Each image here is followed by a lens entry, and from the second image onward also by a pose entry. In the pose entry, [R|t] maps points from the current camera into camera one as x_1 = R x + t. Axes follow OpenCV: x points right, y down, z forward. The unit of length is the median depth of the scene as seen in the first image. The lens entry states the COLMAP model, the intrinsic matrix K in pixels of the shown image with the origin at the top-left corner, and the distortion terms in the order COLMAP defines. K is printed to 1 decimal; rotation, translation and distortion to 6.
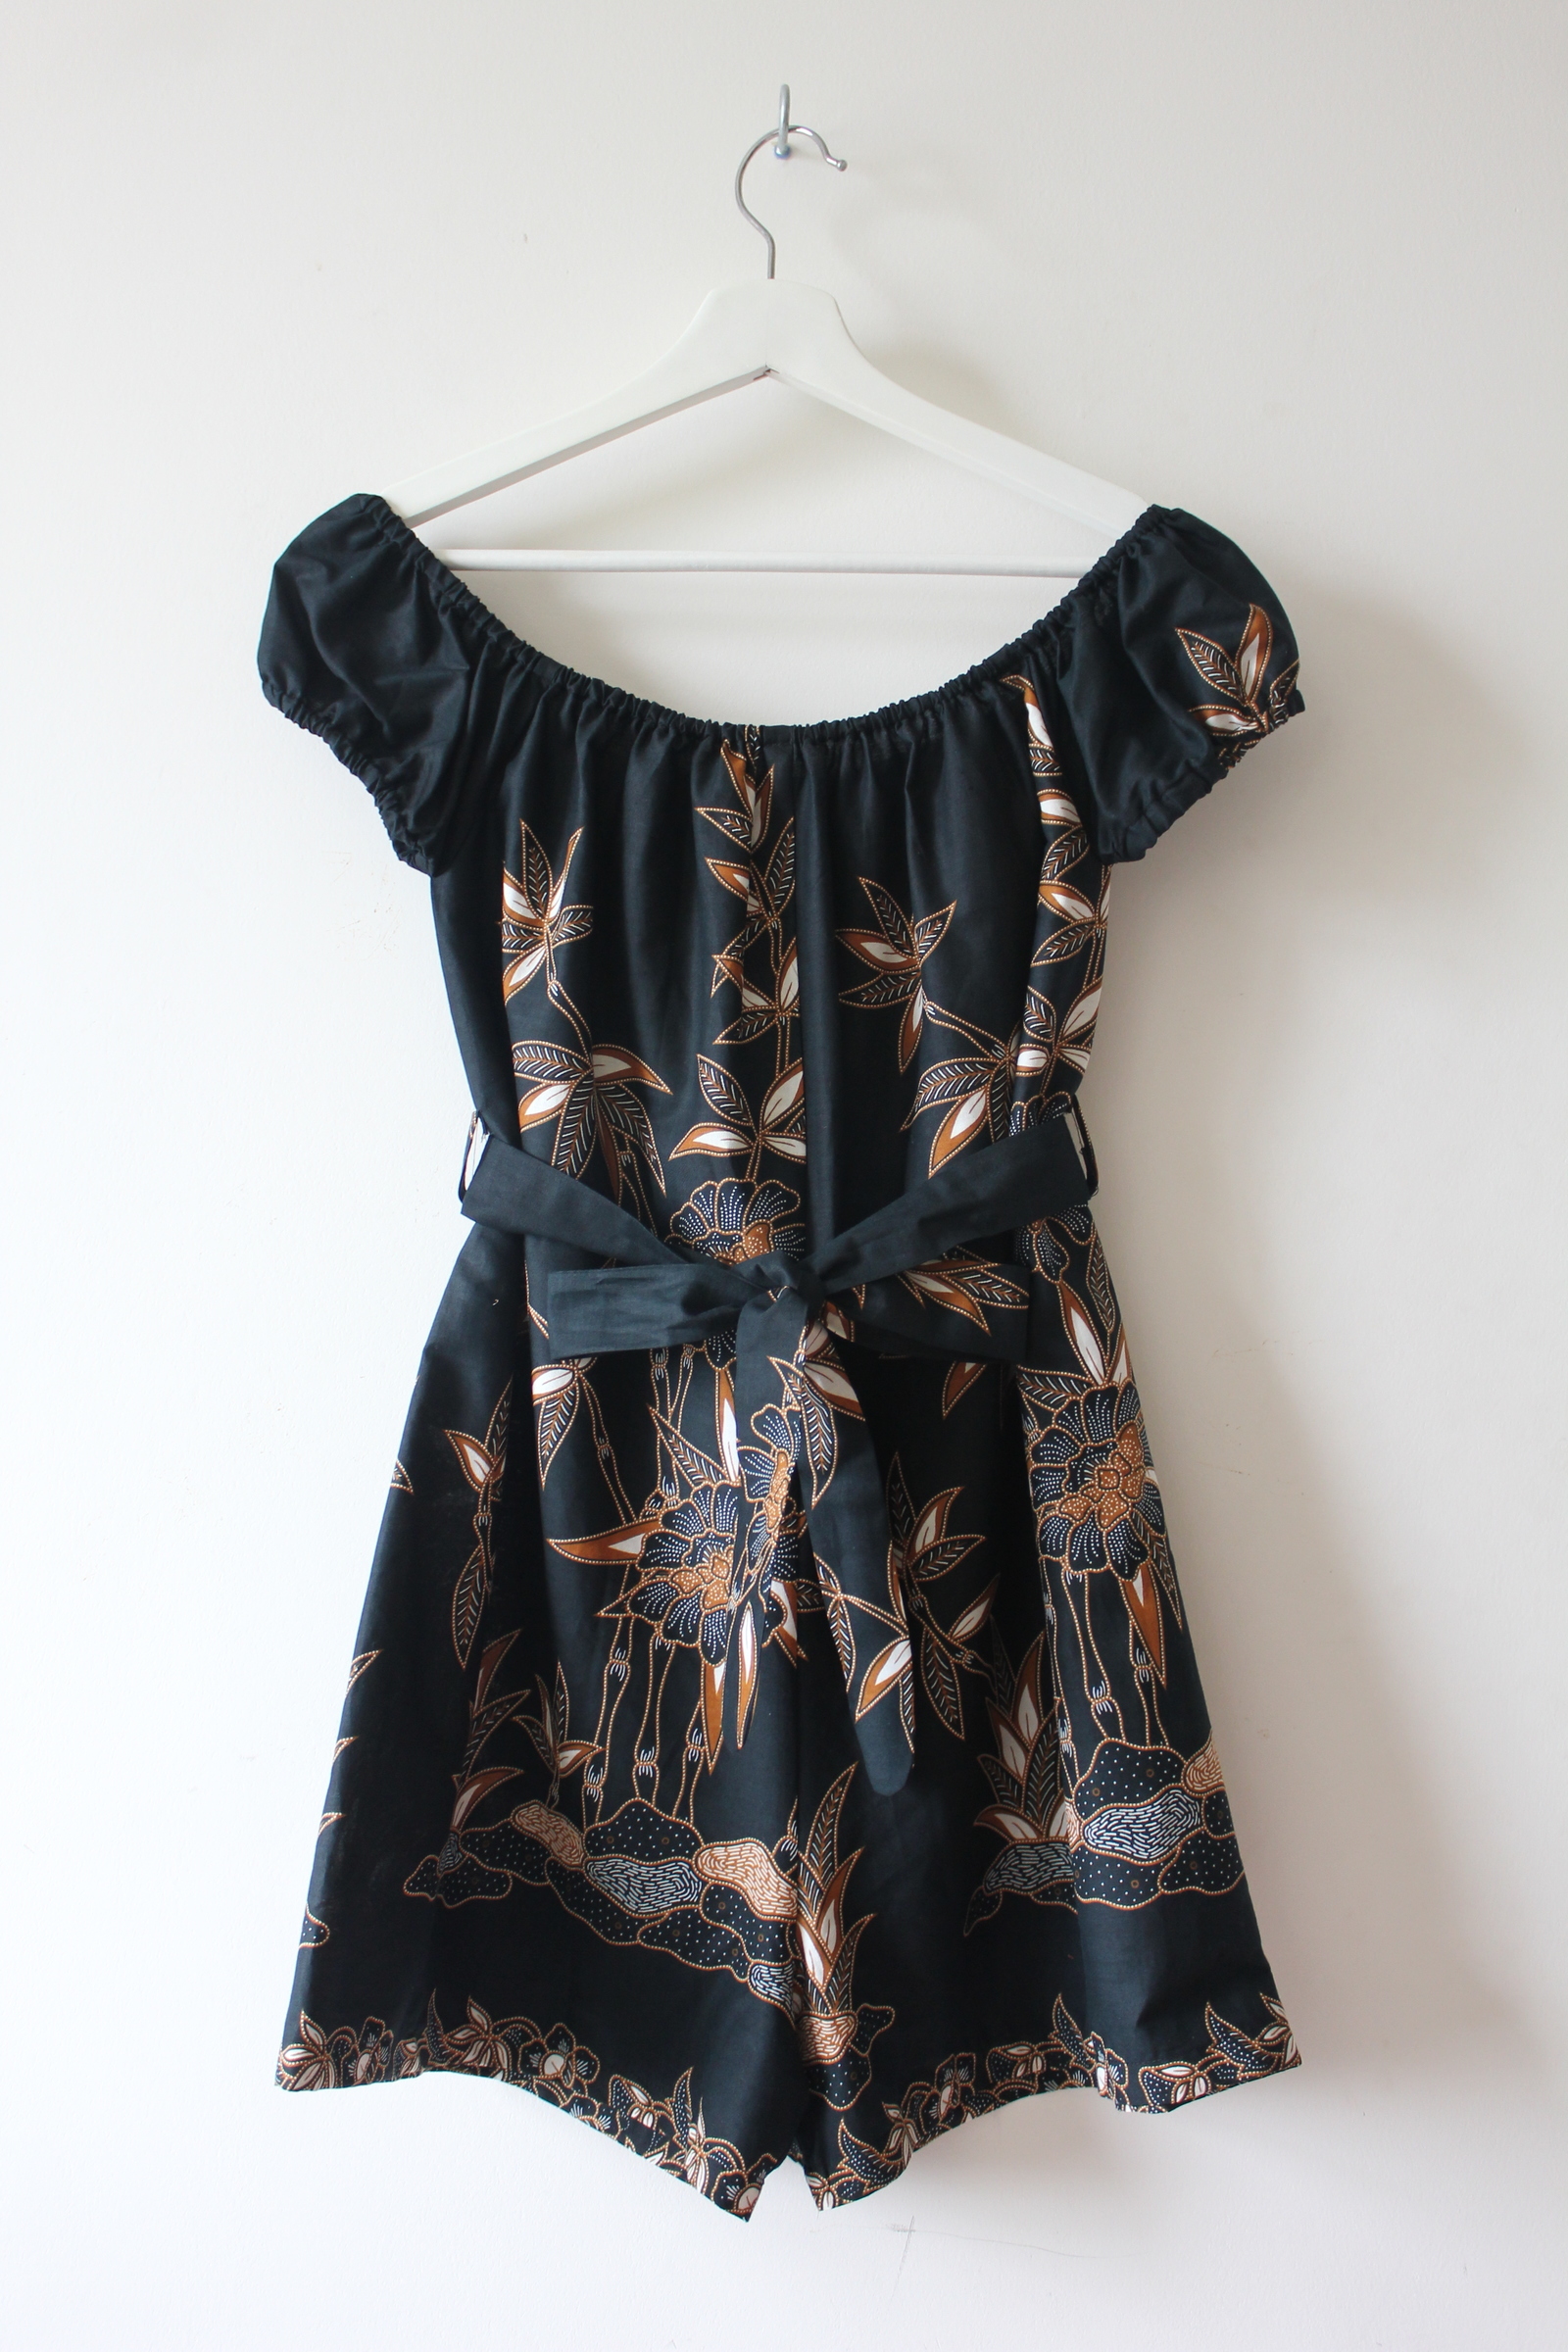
lens RADIAL K [[2247.7, 0, 784.0], [0, 2247.7, 1176.0], [0, 0, 1]] dist [-0.230188, 0.007776]
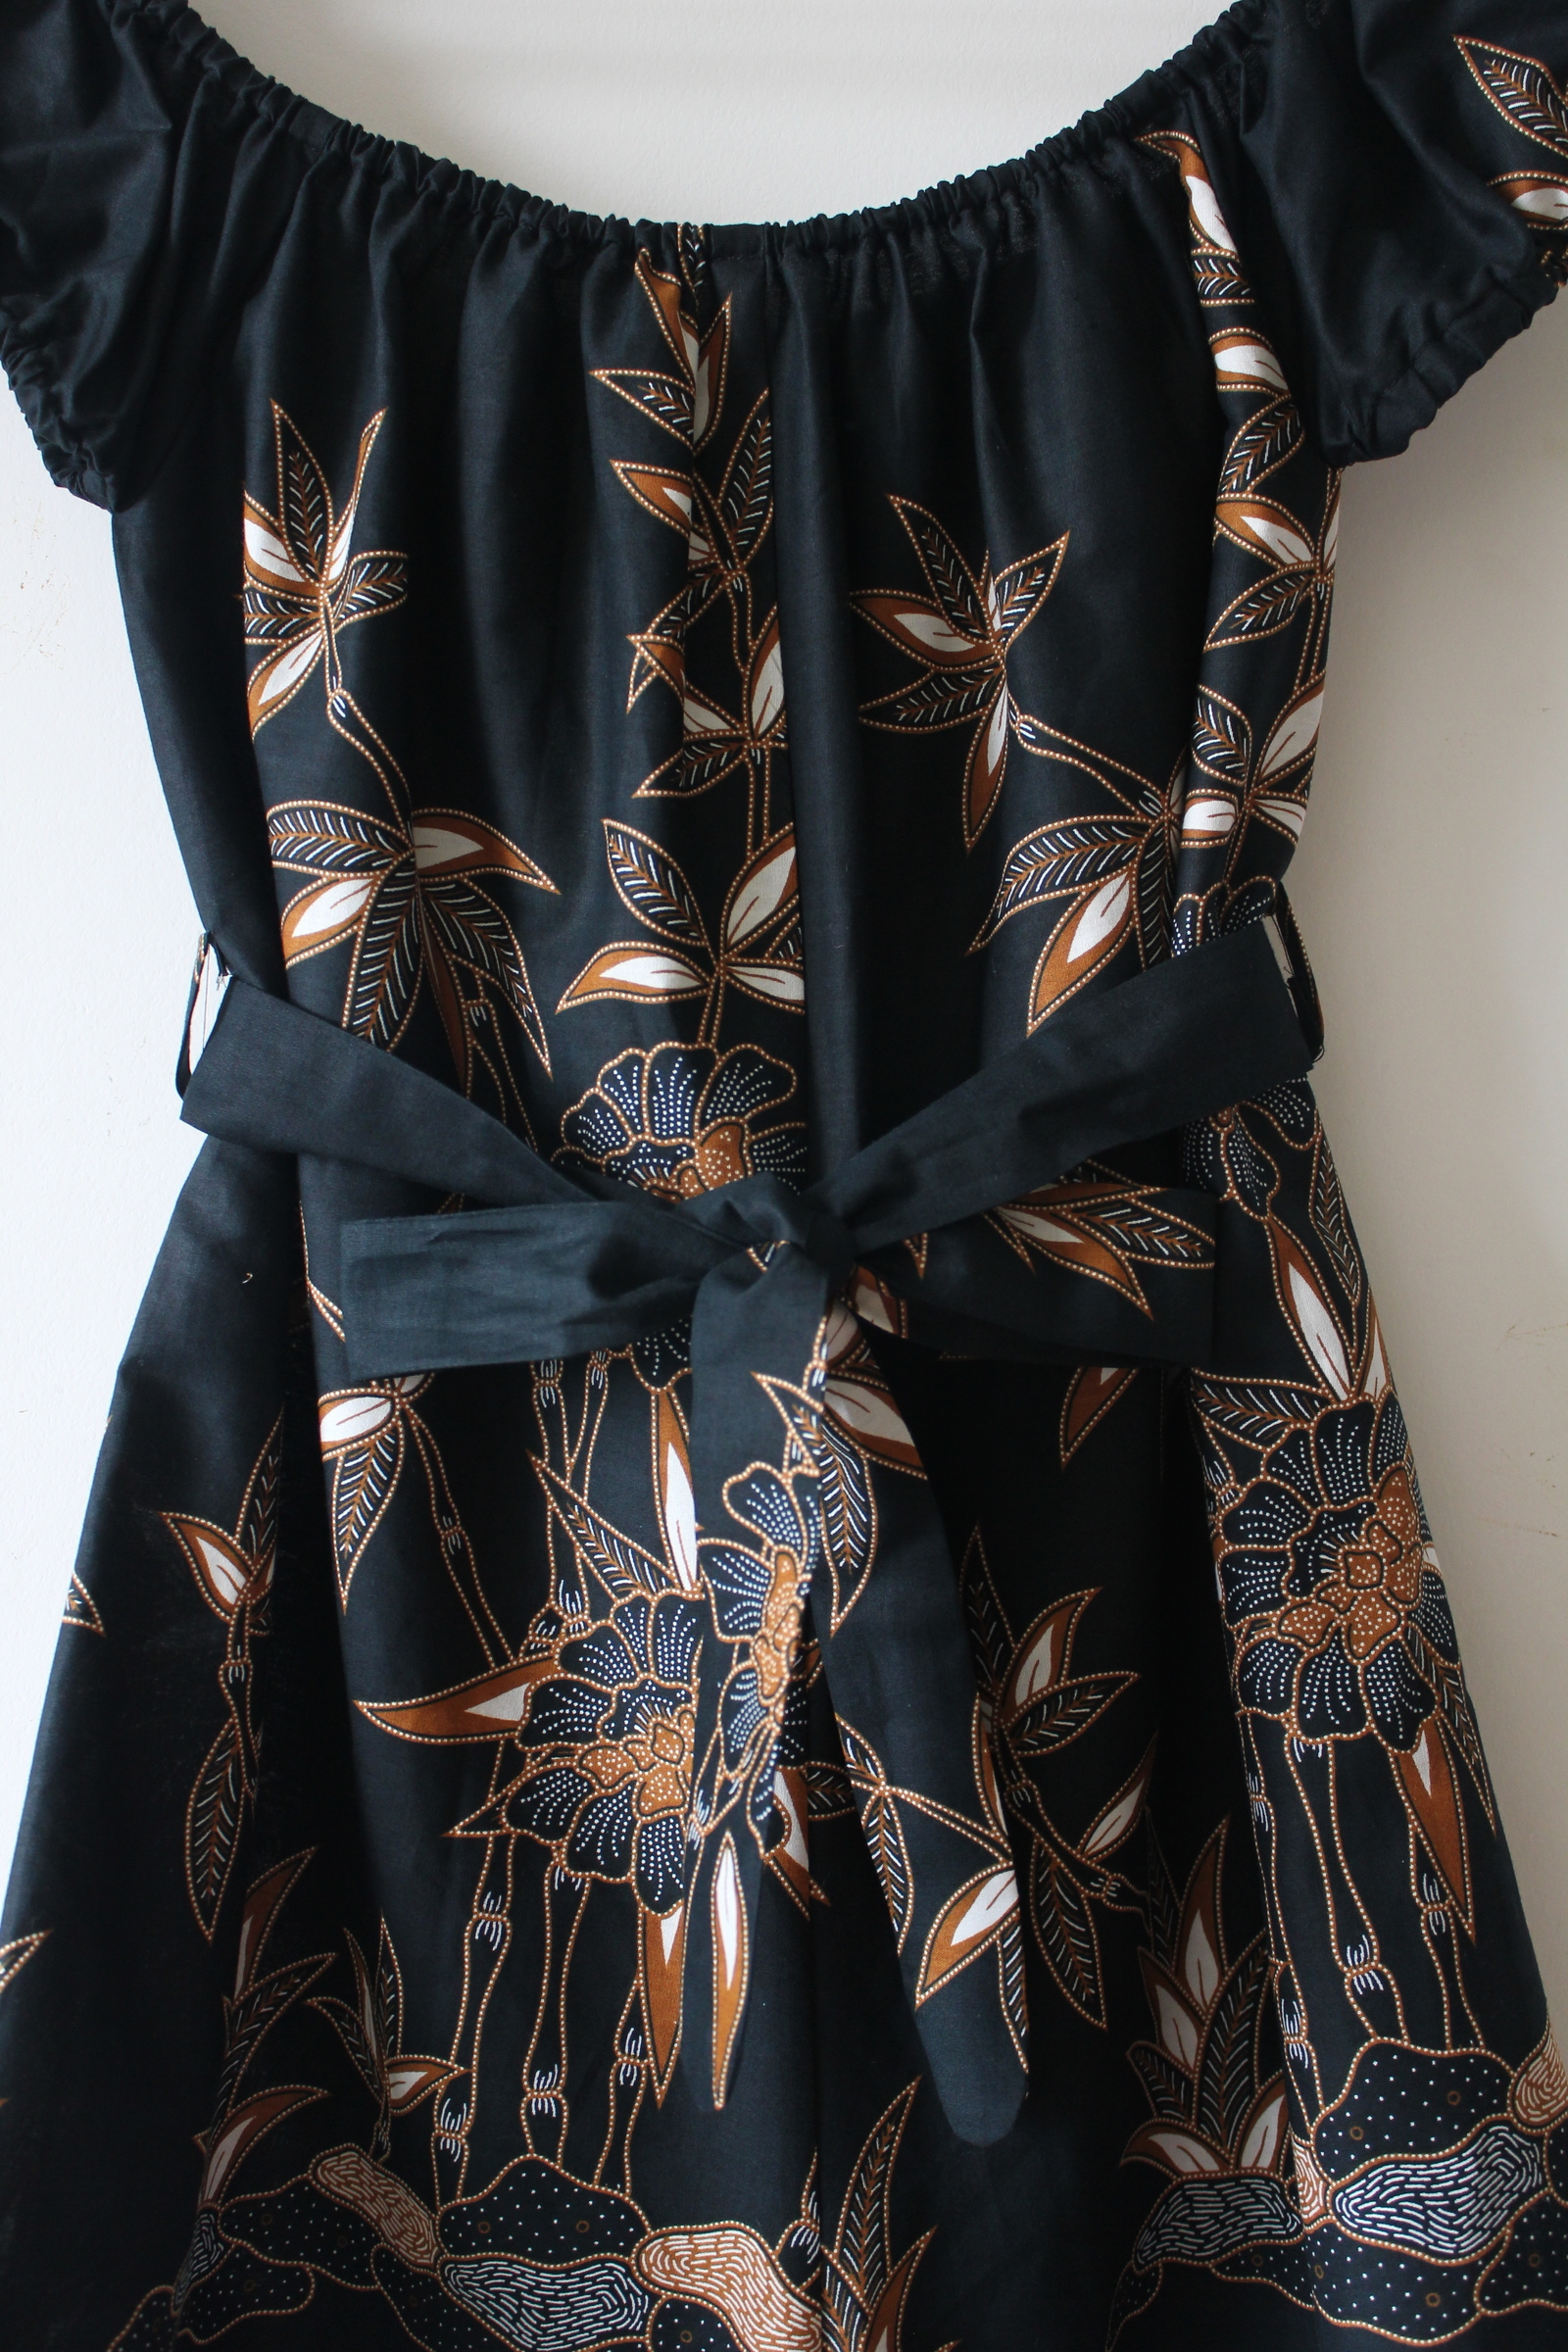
lens RADIAL K [[2368.3, 0, 784.0], [0, 2368.3, 1176.0], [0, 0, 1]] dist [-0.154673, 0.129051]
pose [[0.998321, -0.023463, 0.052962, -0.027359], [0.020960, 0.998659, 0.047328, 0.006735], [-0.054002, -0.046138, 0.997474, 0.421951]]
